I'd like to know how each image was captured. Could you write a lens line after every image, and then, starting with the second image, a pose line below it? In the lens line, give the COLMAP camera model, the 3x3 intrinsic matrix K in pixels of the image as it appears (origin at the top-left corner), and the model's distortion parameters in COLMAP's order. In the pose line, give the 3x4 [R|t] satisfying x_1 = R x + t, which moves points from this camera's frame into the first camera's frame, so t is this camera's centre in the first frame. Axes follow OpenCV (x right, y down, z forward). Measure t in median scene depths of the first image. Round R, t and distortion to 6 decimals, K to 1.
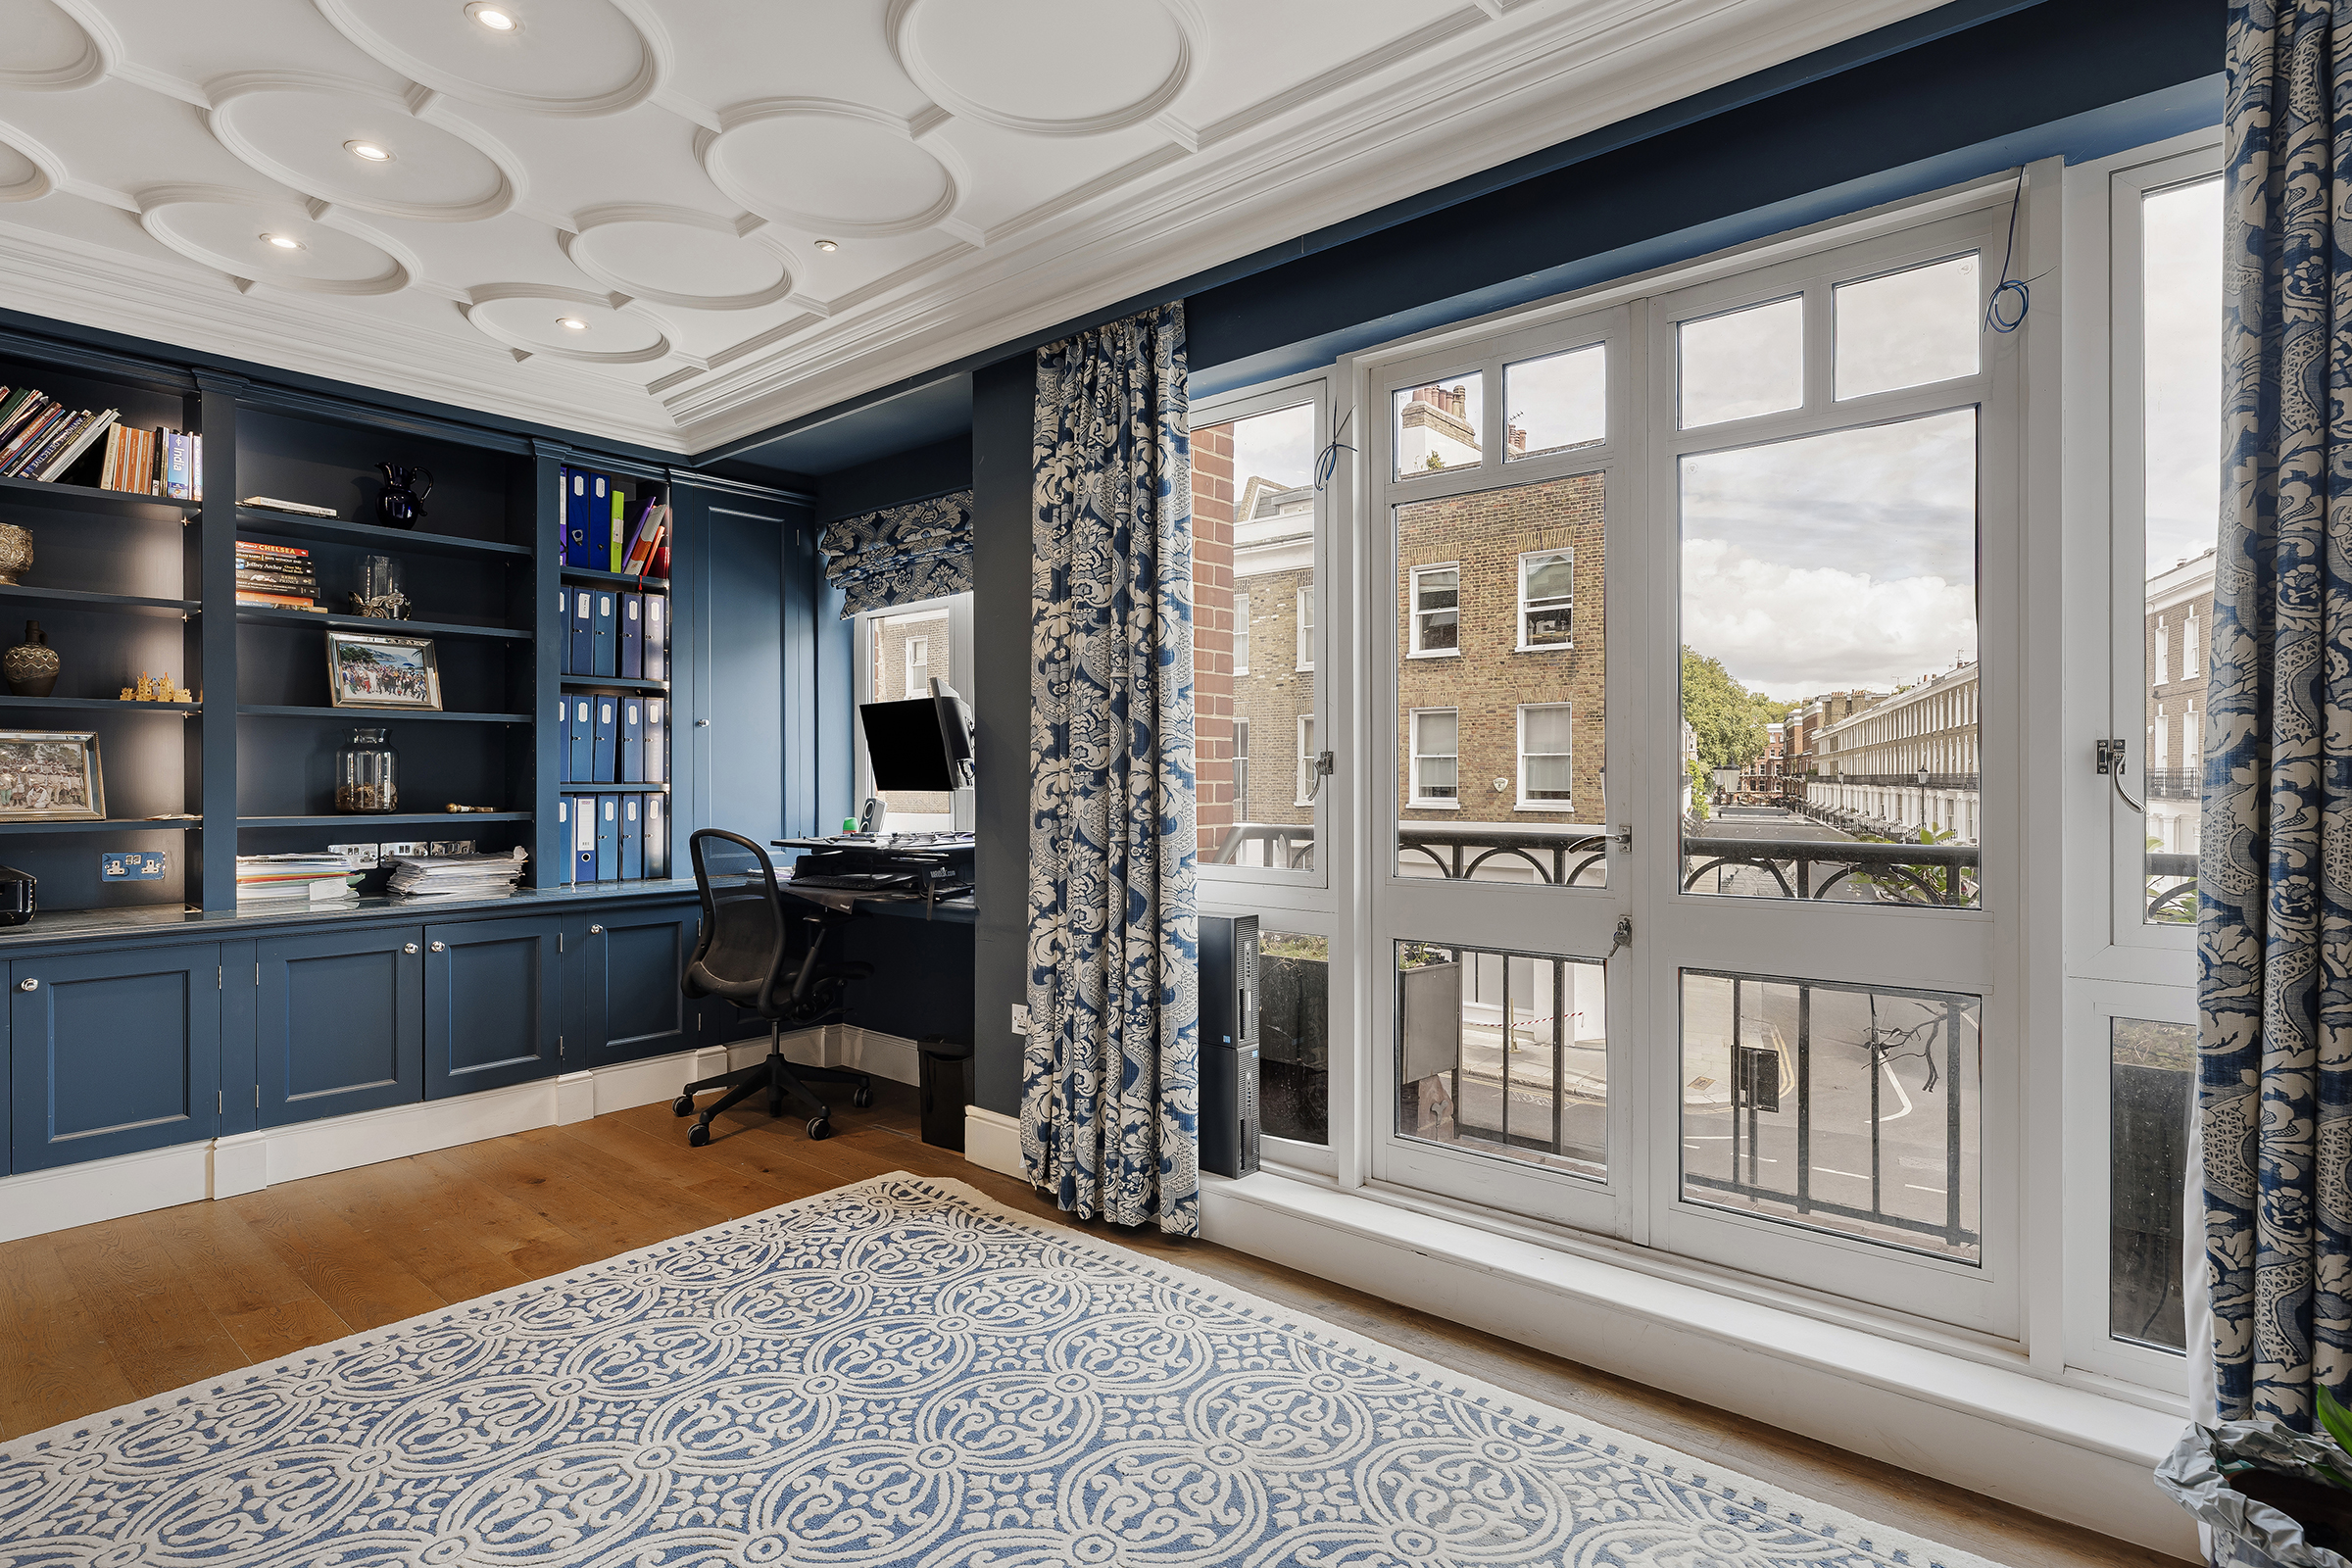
lens RADIAL K [[1208.4, 0, 1176.0], [0, 1208.4, 784.0], [0, 0, 1]] dist [0.000763, 0.000071]
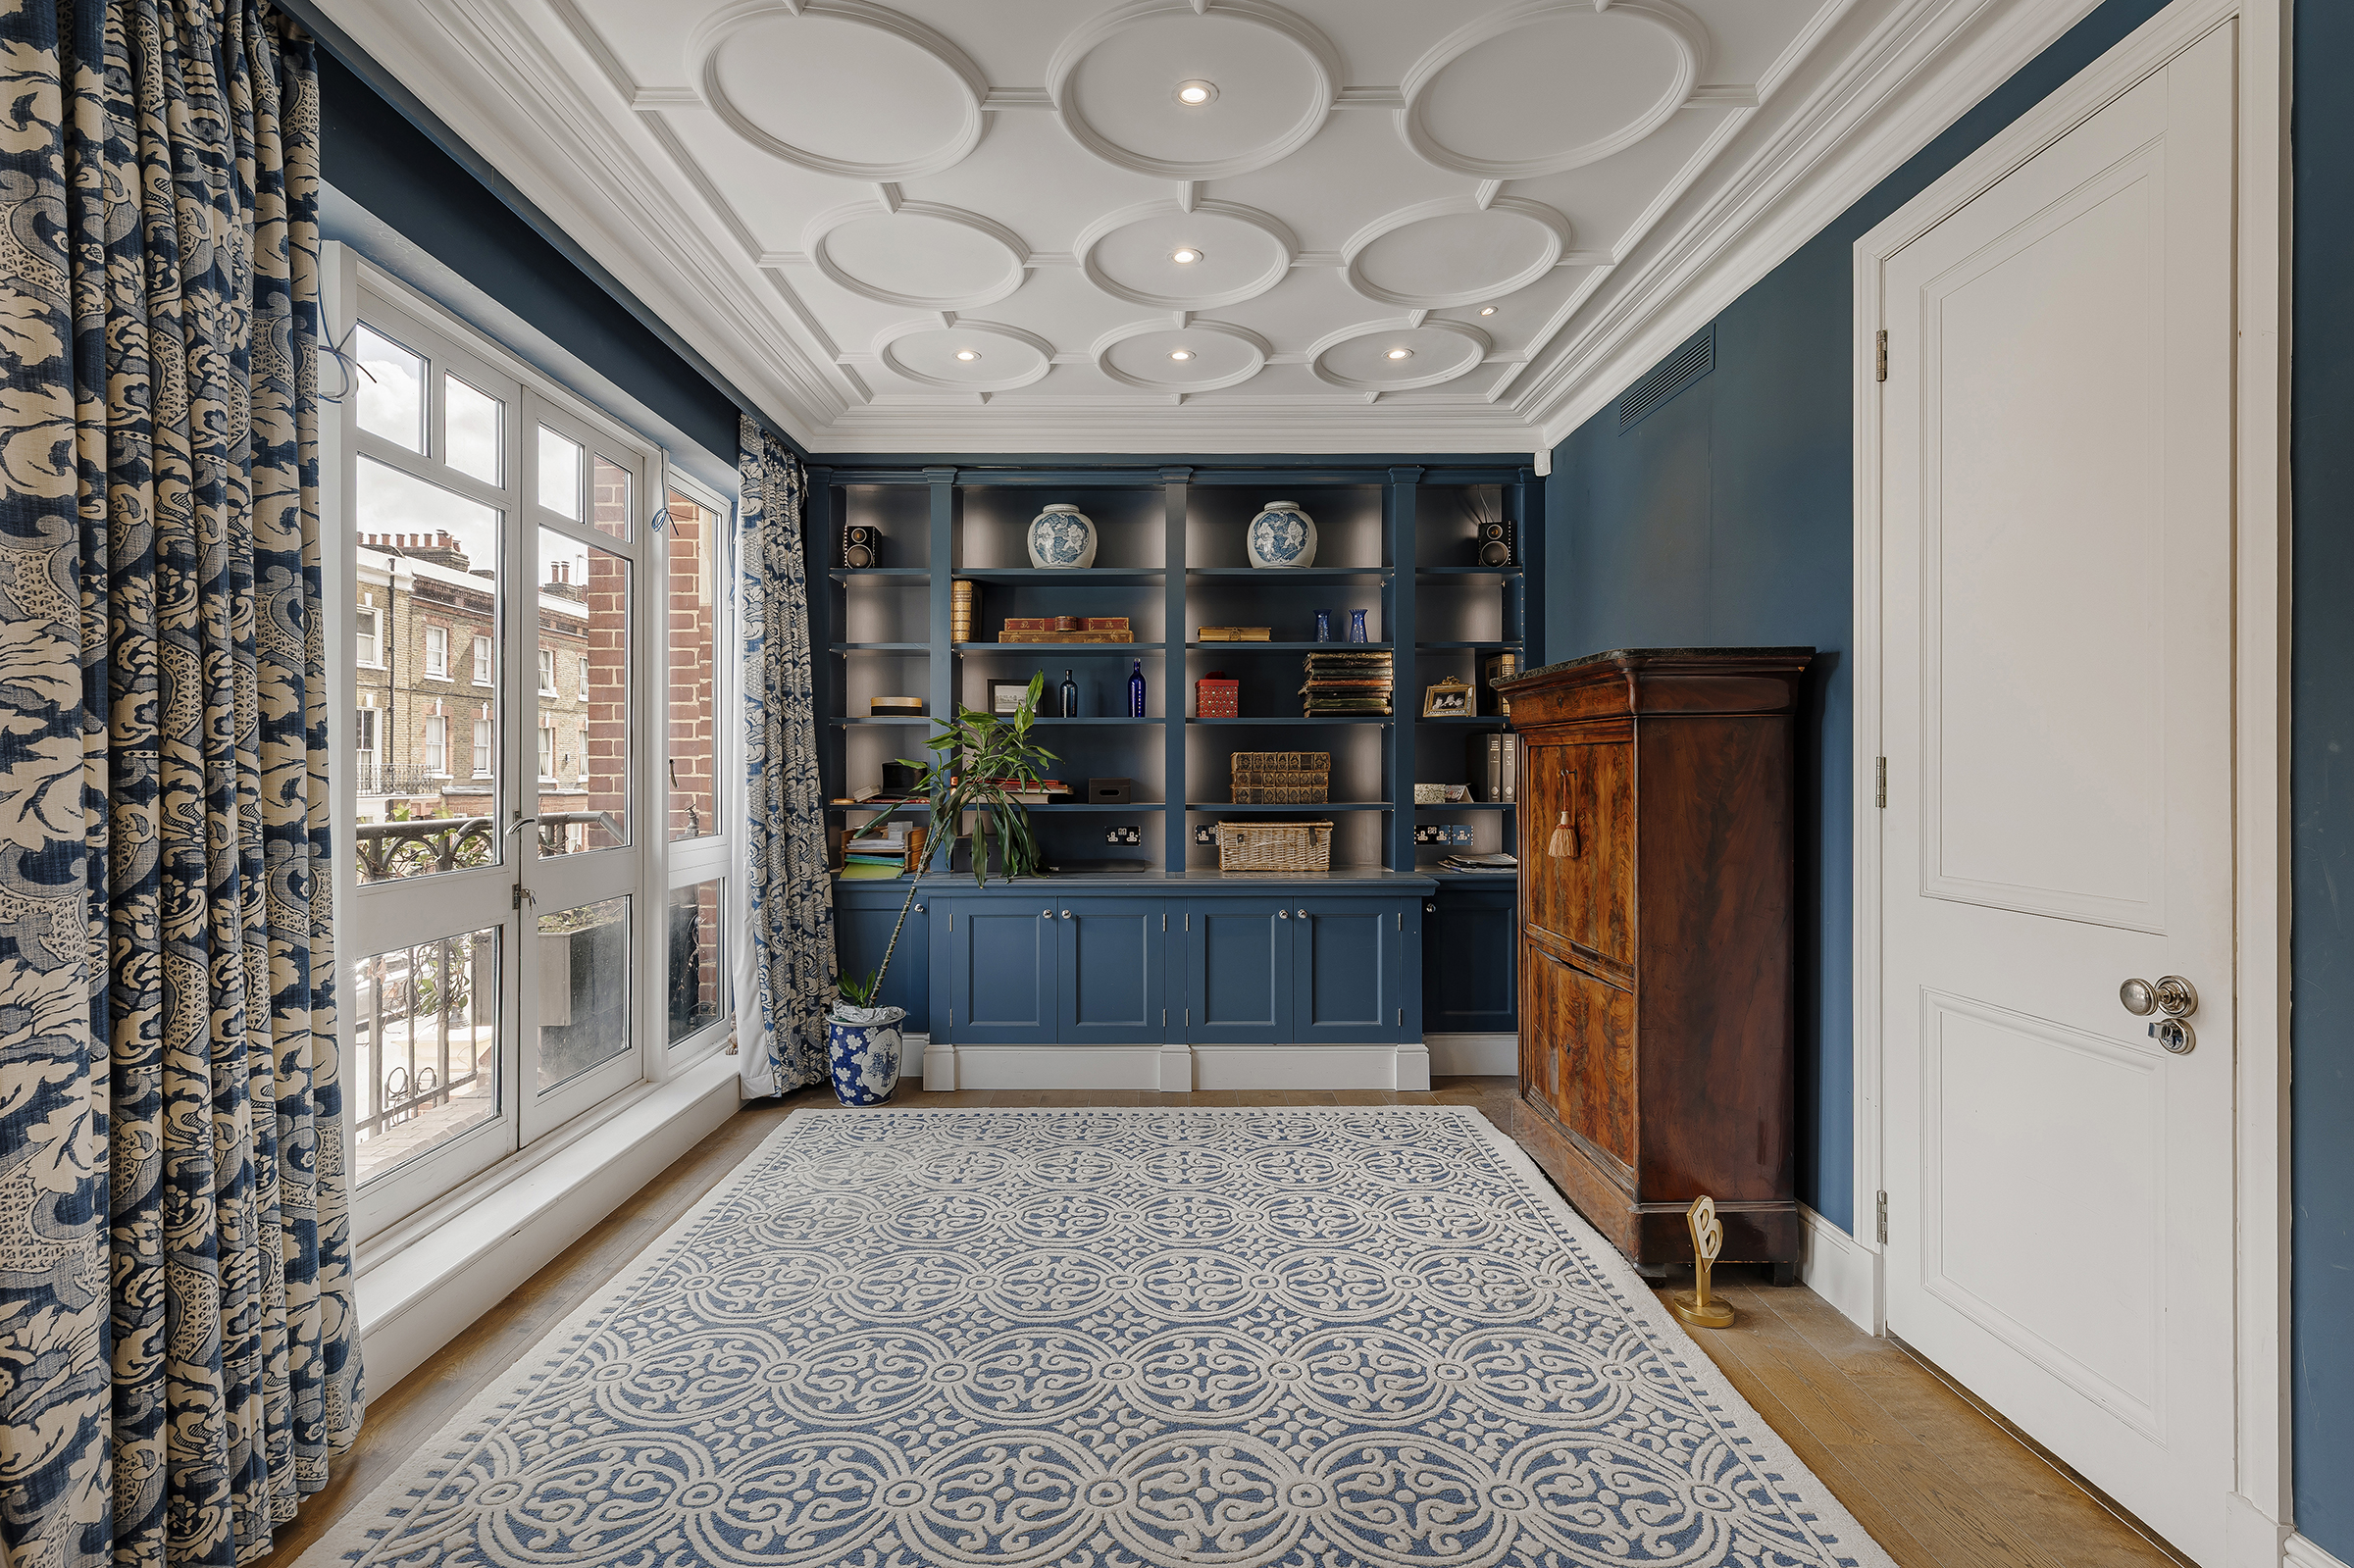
lens RADIAL K [[1035.3, 0, 1177.0], [0, 1035.3, 784.0], [0, 0, 1]] dist [-0.000328, -0.000041]
pose [[-0.660134, -0.005771, 0.751126, -0.968688], [0.003954, 0.999930, 0.011158, -0.003900], [-0.751138, 0.010336, -0.660065, 1.344367]]
